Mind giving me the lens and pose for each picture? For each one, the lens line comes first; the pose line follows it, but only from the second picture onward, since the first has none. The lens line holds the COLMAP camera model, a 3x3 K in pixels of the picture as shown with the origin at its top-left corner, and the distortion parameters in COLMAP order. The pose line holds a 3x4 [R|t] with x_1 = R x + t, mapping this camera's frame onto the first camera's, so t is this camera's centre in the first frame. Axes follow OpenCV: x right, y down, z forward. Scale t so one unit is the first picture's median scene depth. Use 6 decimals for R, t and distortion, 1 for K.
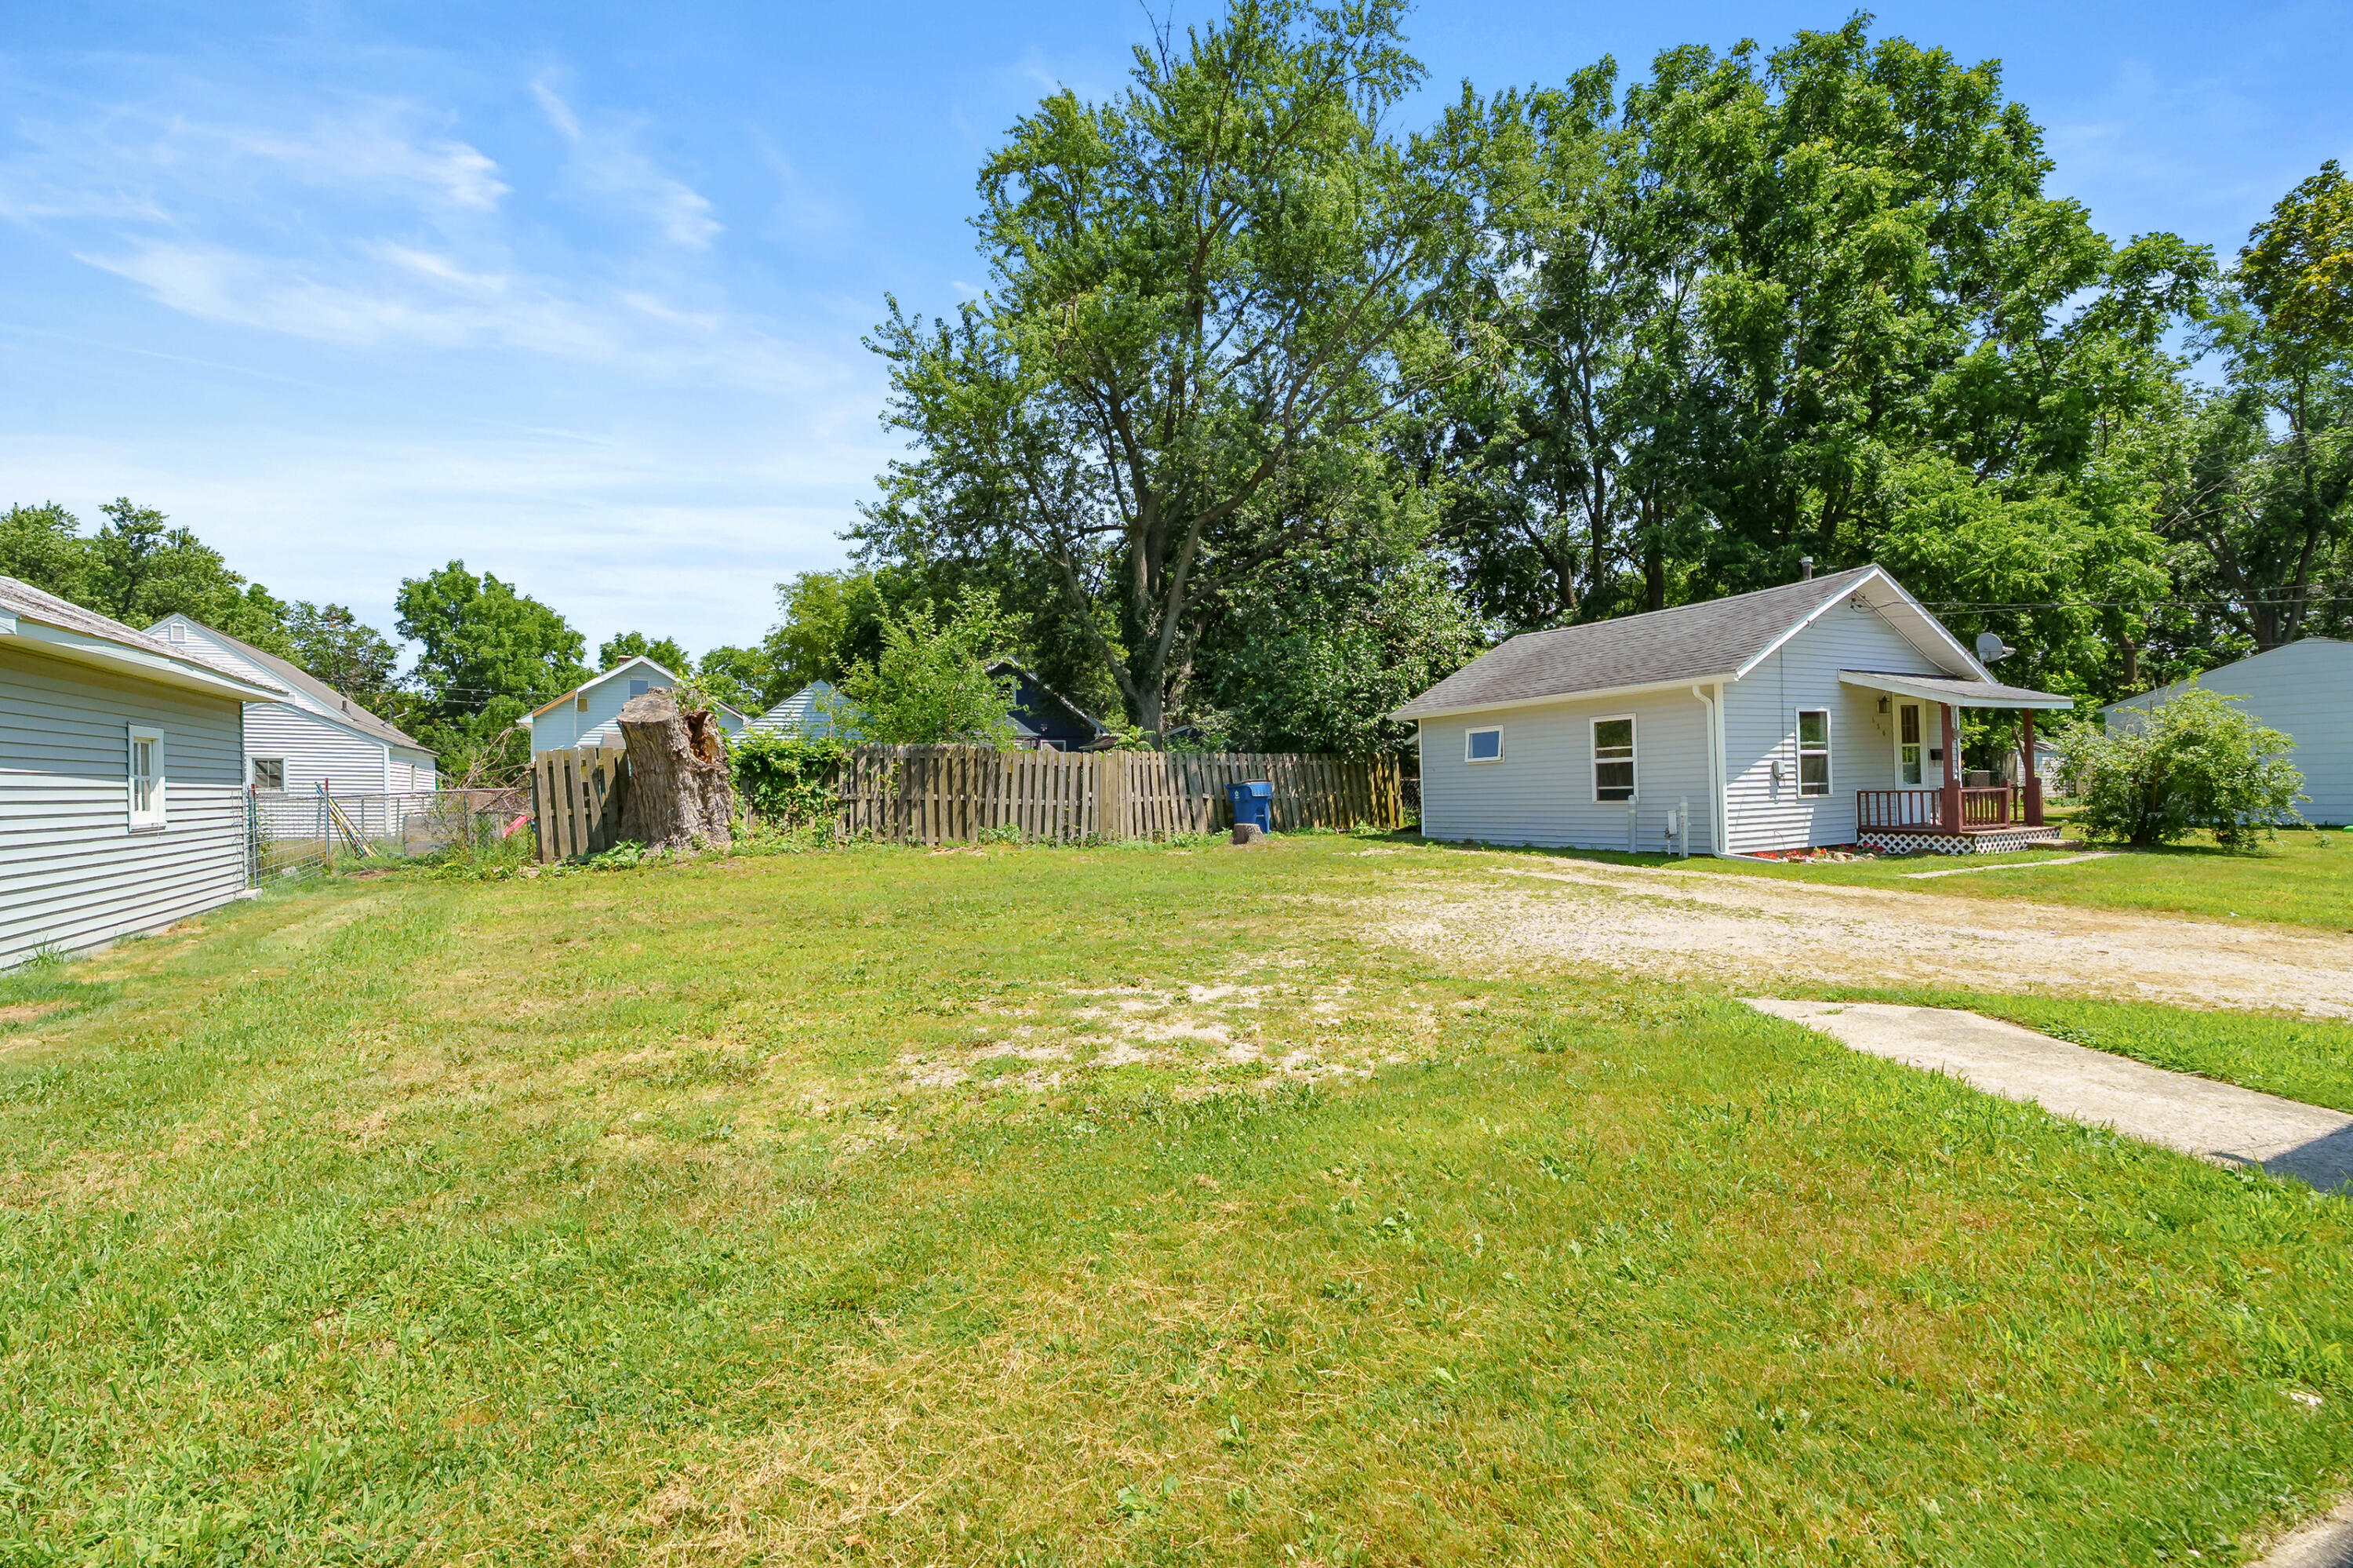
lens RADIAL K [[1072.2, 0, 1142.7], [0, 1072.2, 783.1], [0, 0, 1]] dist [0.000894, 0.000086]
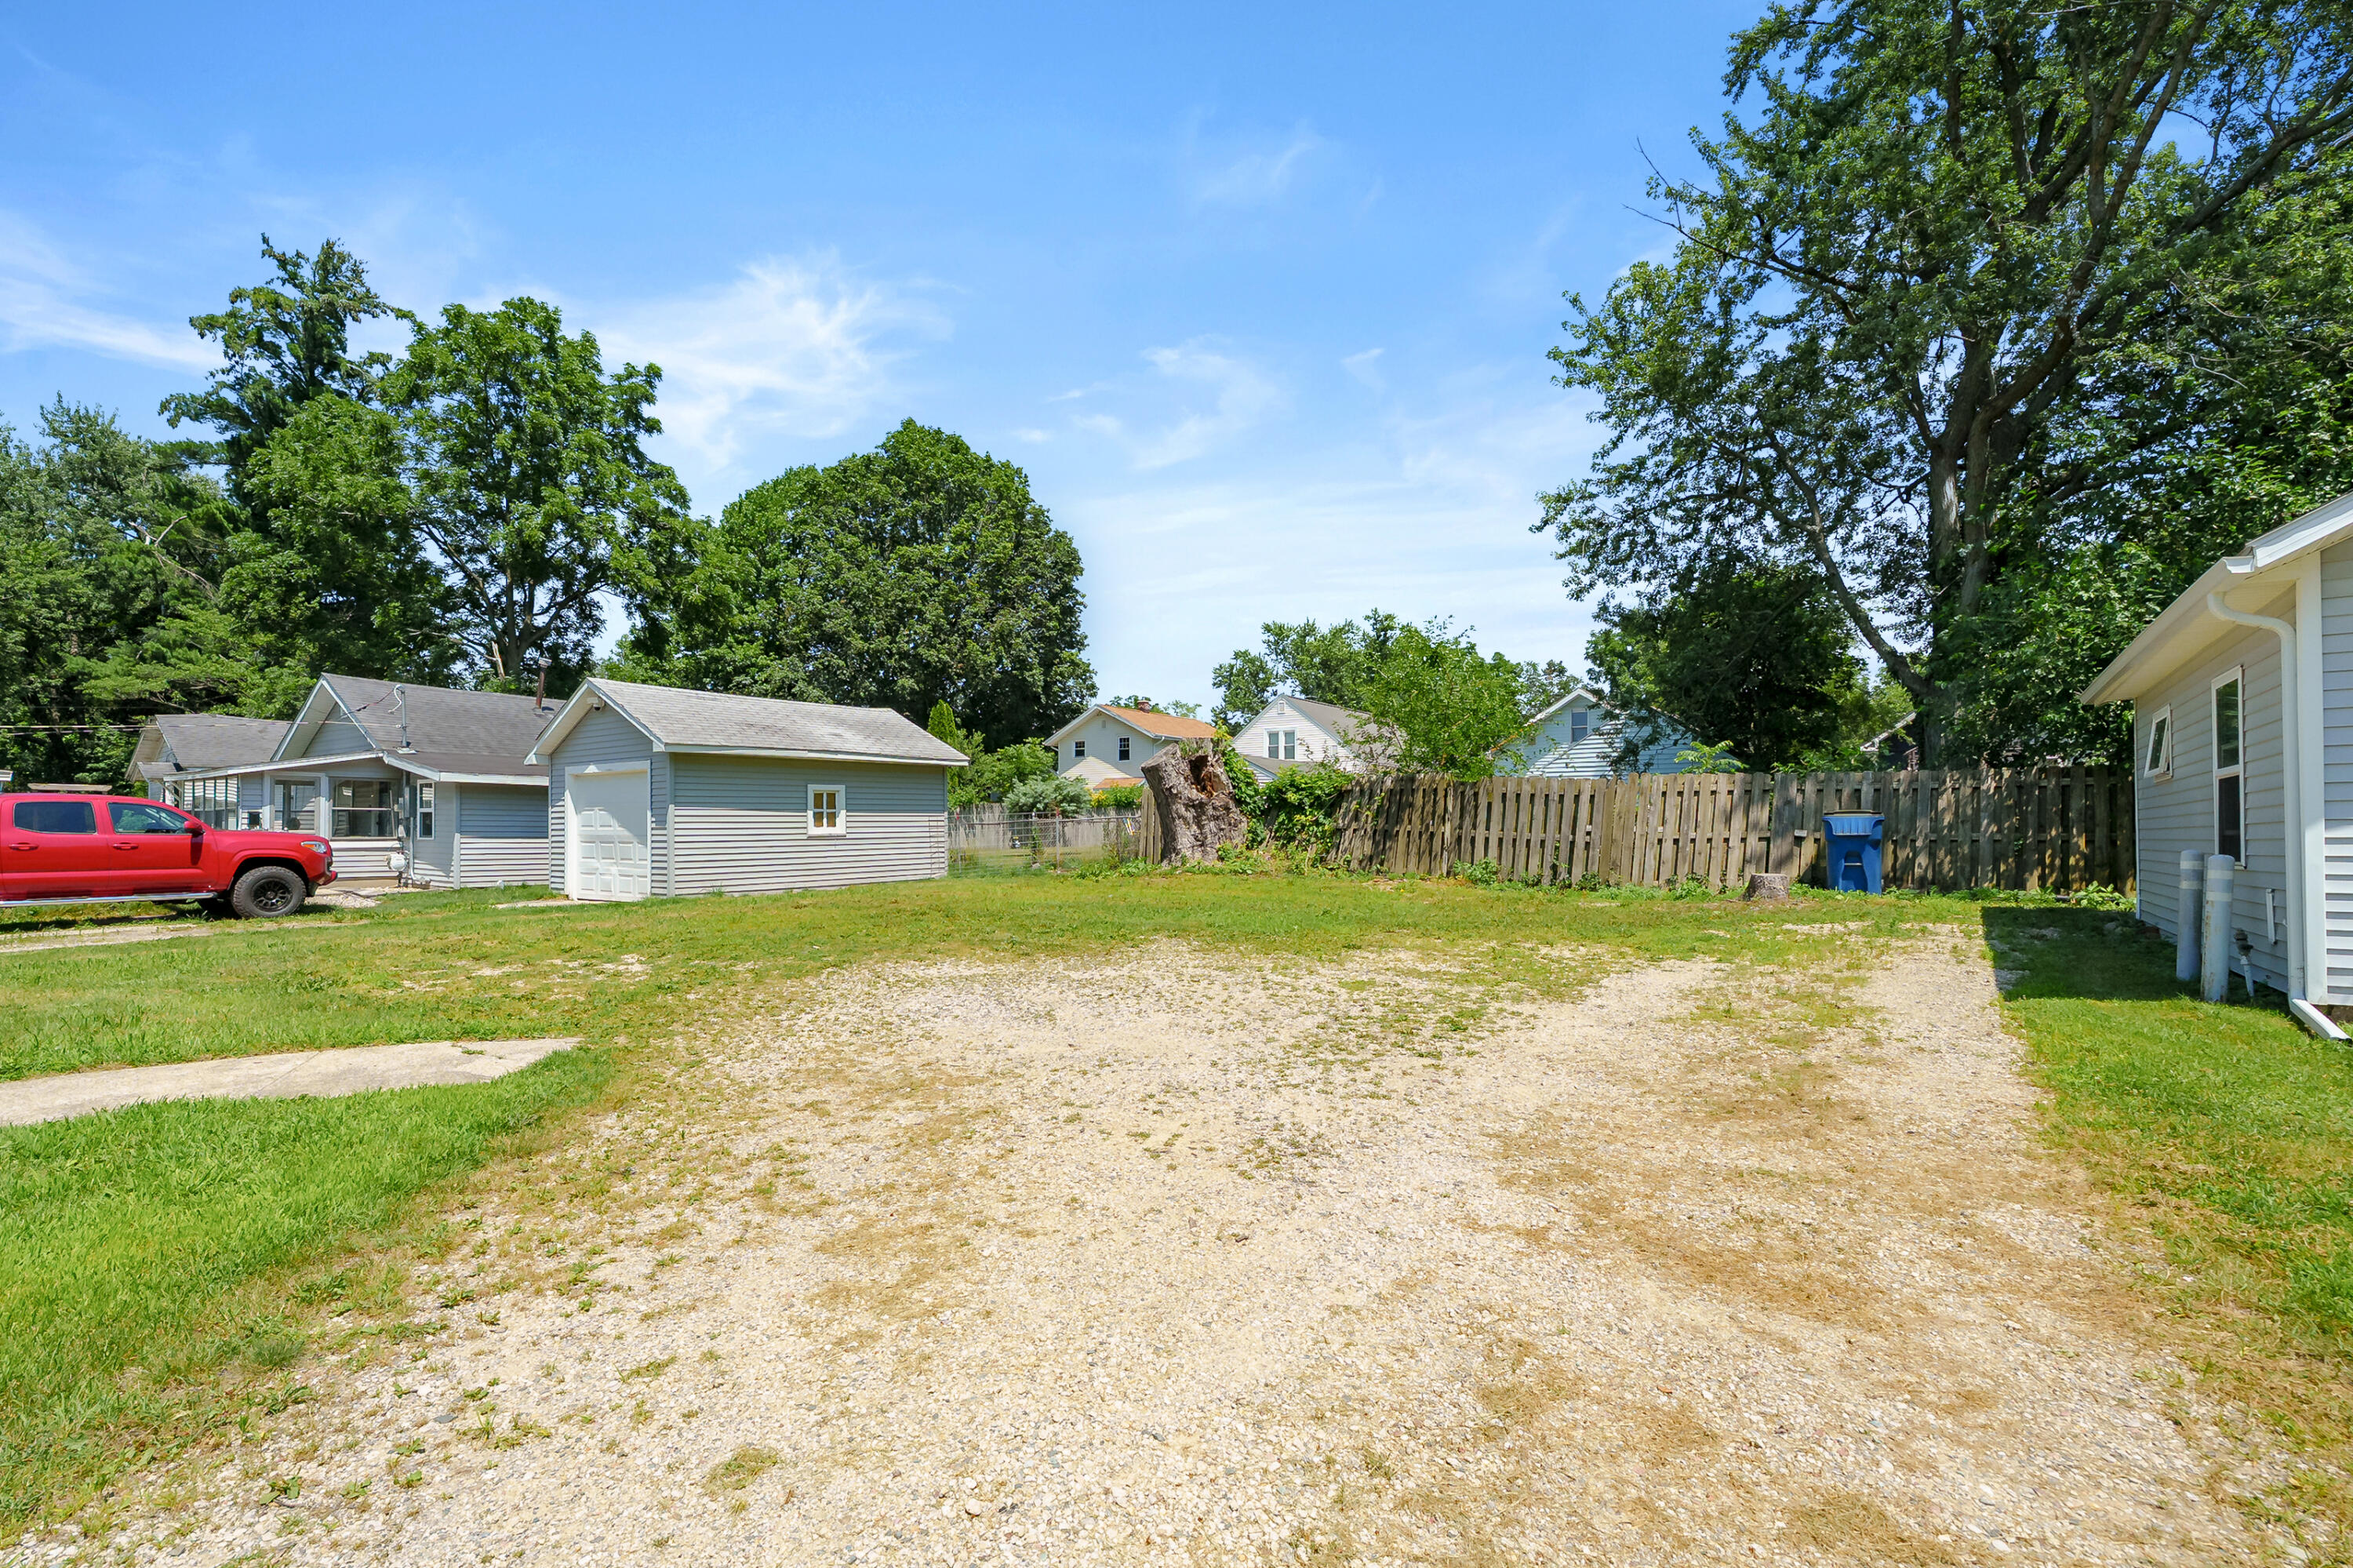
lens RADIAL K [[1072.2, 0, 1142.7], [0, 1072.2, 783.1], [0, 0, 1]] dist [0.000894, 0.000086]
pose [[0.442179, -0.022066, -0.896655, 0.553101], [0.000221, 0.999700, -0.024493, -0.003443], [0.896927, 0.010633, 0.442051, 0.325504]]
